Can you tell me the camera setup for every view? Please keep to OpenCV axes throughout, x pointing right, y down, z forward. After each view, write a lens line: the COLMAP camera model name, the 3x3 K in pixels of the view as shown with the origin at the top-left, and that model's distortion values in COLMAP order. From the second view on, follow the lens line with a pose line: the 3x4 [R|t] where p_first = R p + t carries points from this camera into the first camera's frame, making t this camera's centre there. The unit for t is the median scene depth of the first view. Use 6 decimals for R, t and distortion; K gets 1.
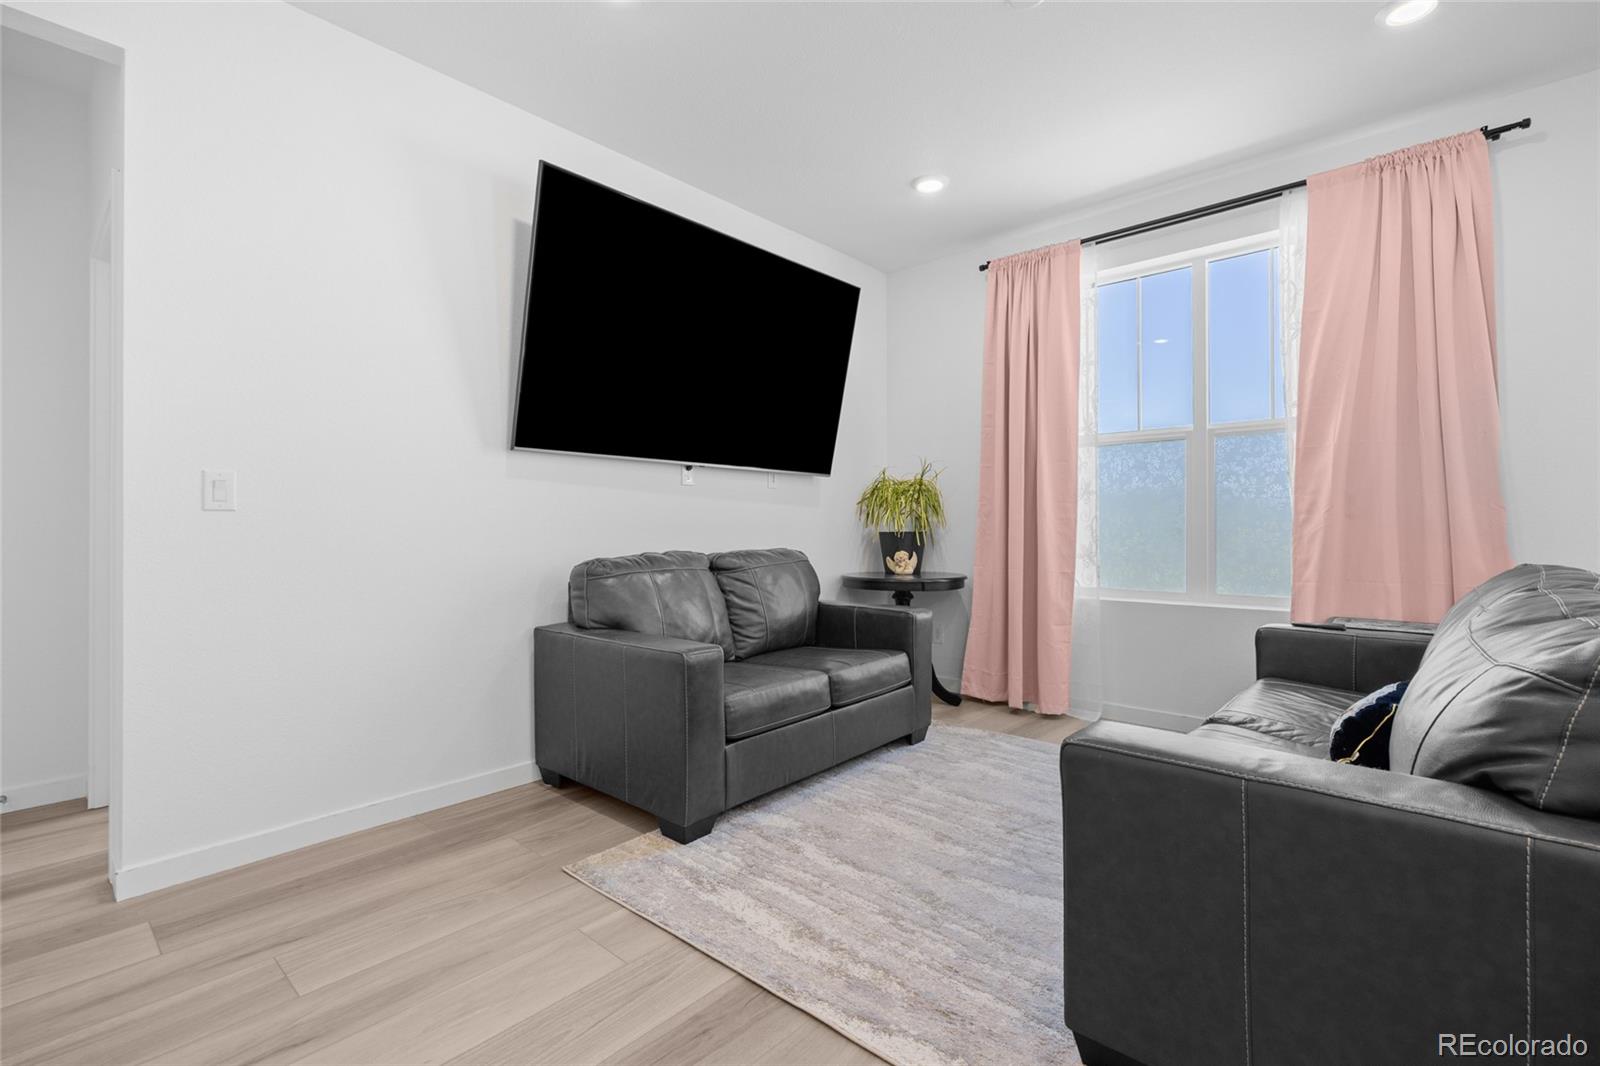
lens RADIAL K [[715.3, 0, 804.1], [0, 715.3, 526.9], [0, 0, 1]] dist [0.000910, 0.000304]
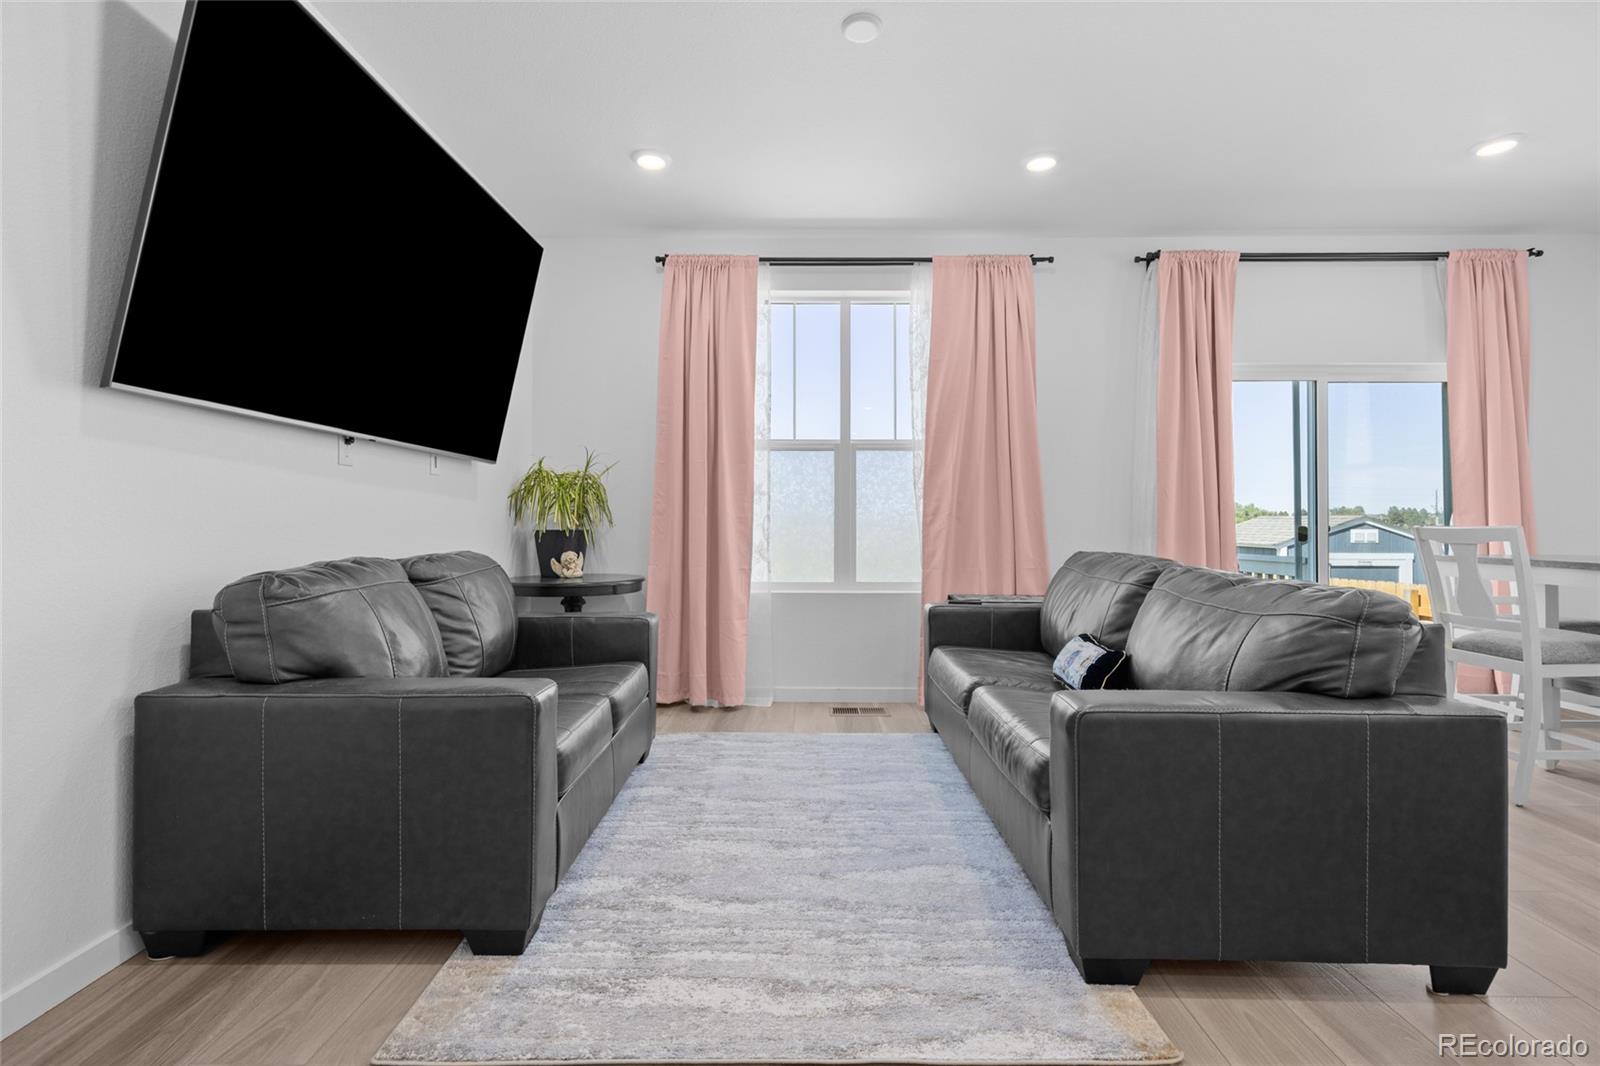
lens RADIAL K [[718.4, 0, 803.9], [0, 718.4, 515.8], [0, 0, 1]] dist [0.001632, 0.000978]
pose [[0.750905, 0.012441, 0.660293, -0.344206], [-0.004897, 0.999900, -0.013270, -0.000521], [-0.660392, 0.006731, 0.750891, 0.190904]]
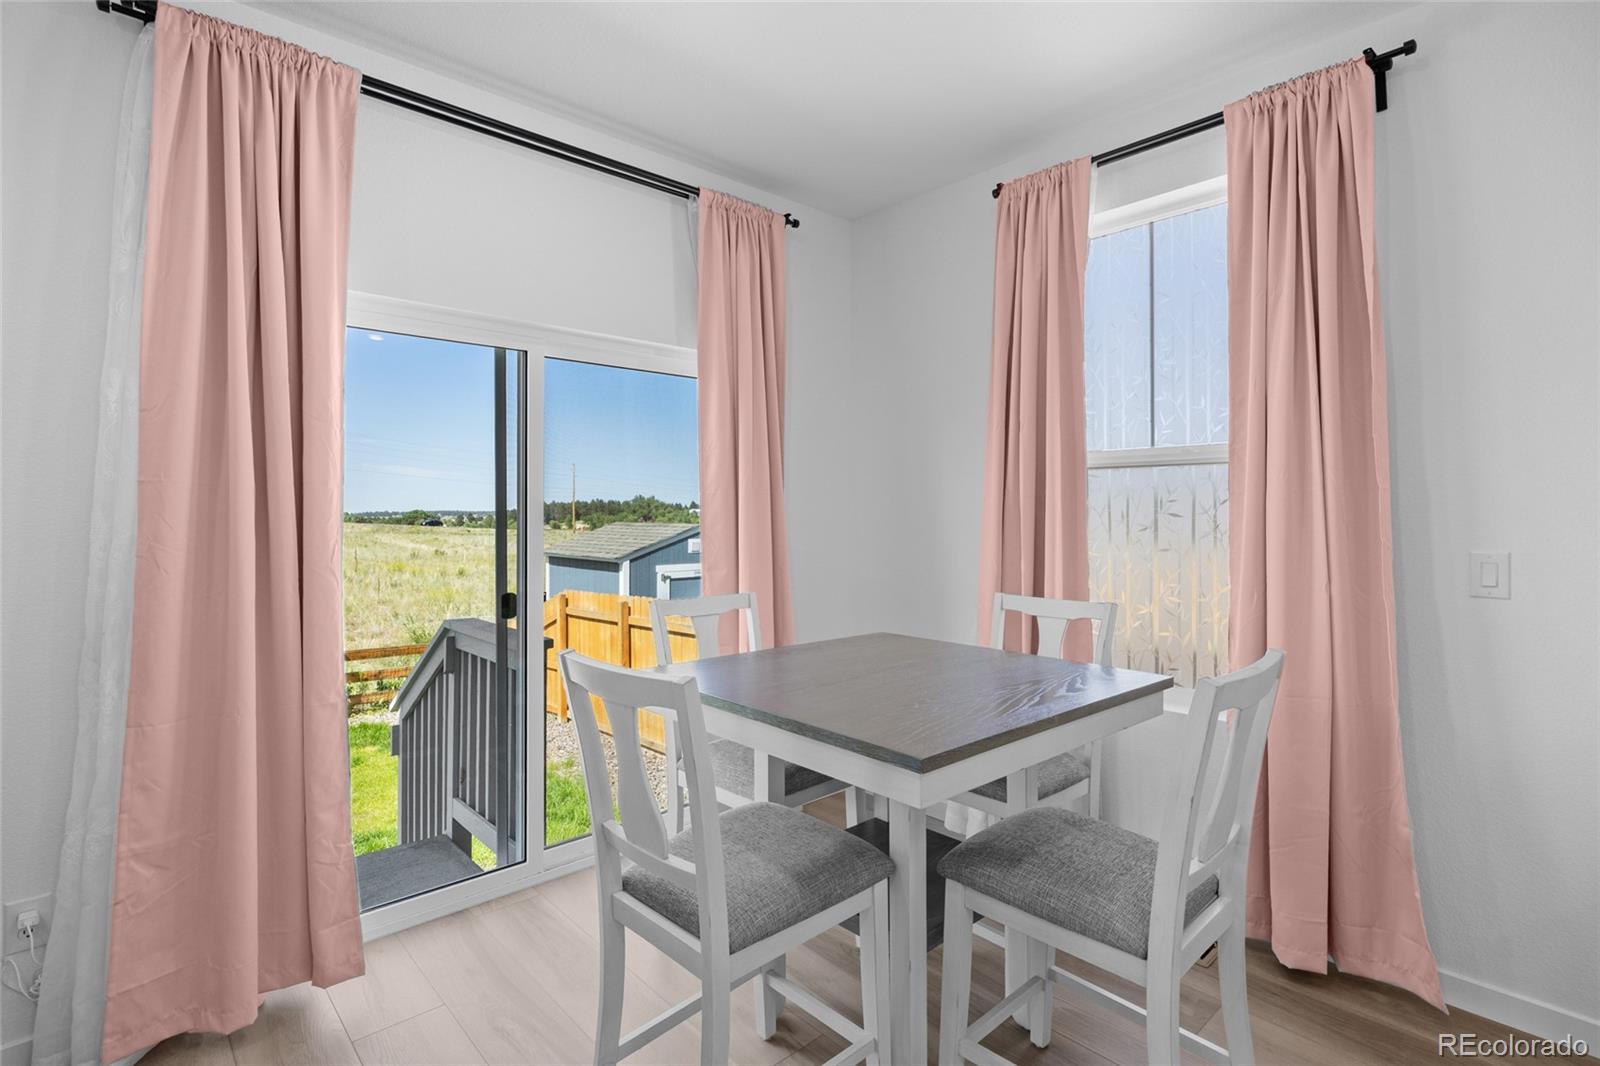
lens RADIAL K [[779.8, 0, 806.9], [0, 779.8, 515.6], [0, 0, 1]] dist [0.000539, 0.000265]
pose [[0.096095, 0.004008, 0.995364, 0.471120], [-0.000240, 0.999992, -0.004004, -0.093402], [-0.995372, 0.000145, 0.096095, 0.167540]]
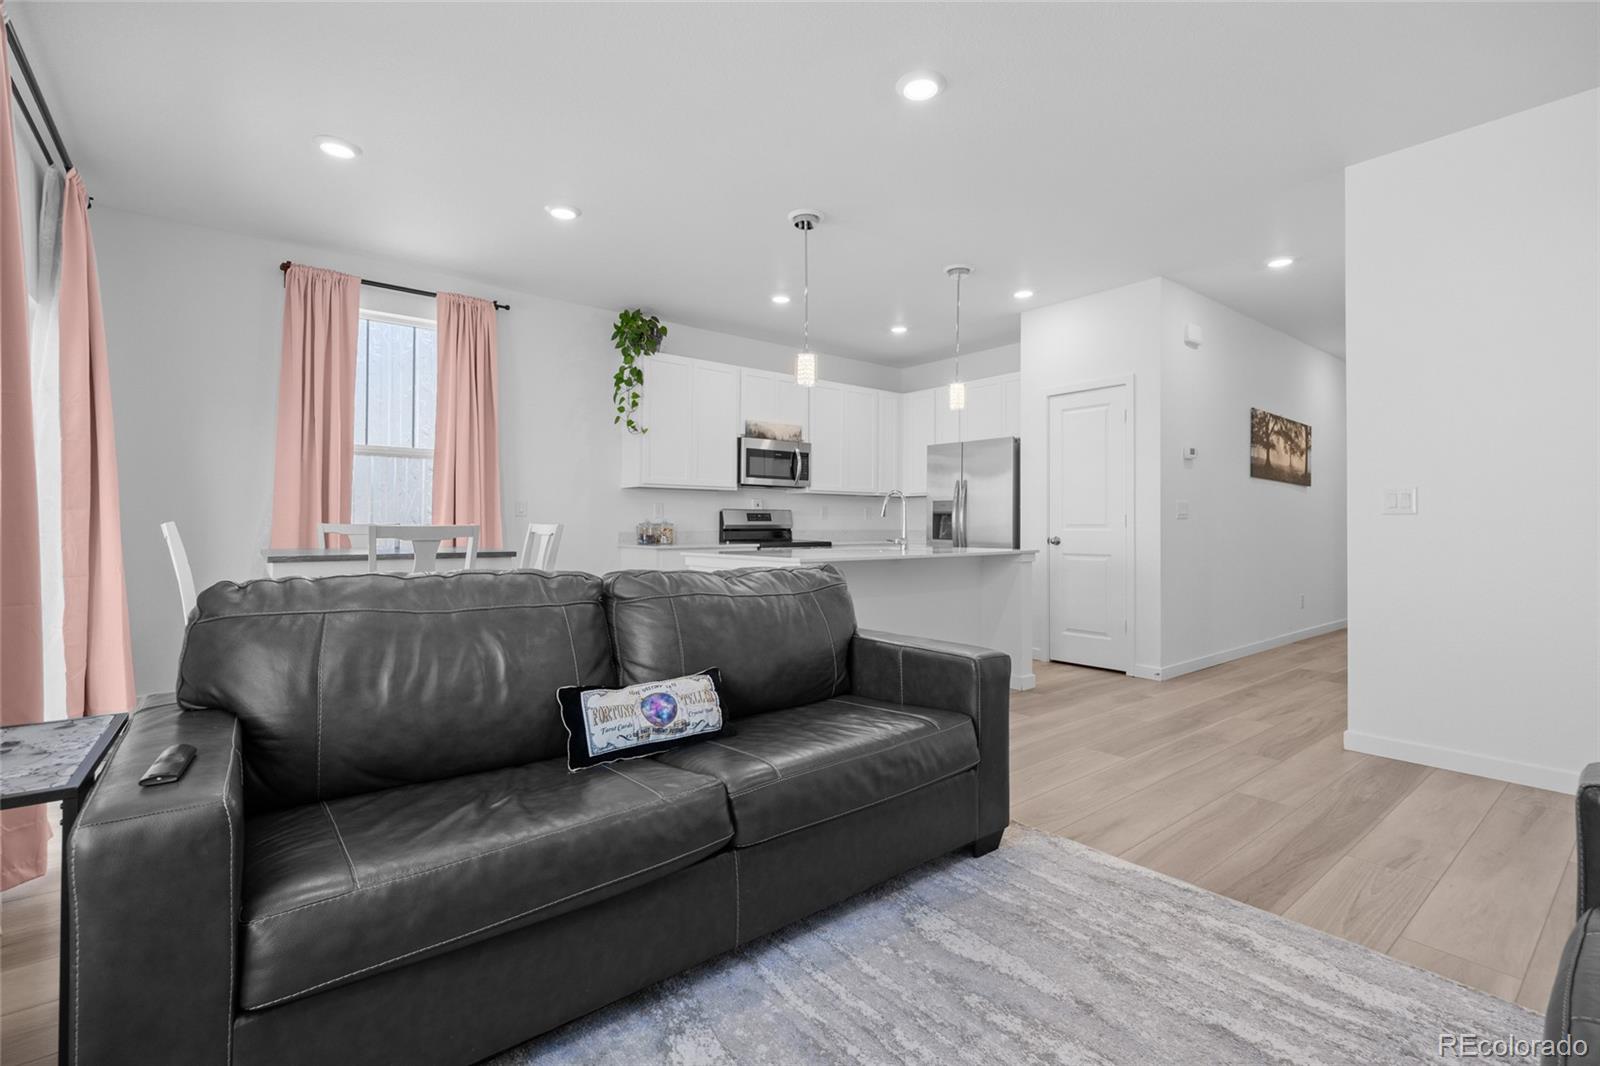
lens RADIAL K [[718.4, 0, 803.9], [0, 718.4, 515.8], [0, 0, 1]] dist [0.001632, 0.000978]
pose [[-0.986993, 0.001397, 0.160757, 0.259418], [-0.000930, 0.999896, -0.014402, -0.000426], [-0.160760, -0.014364, -0.986889, 1.257126]]
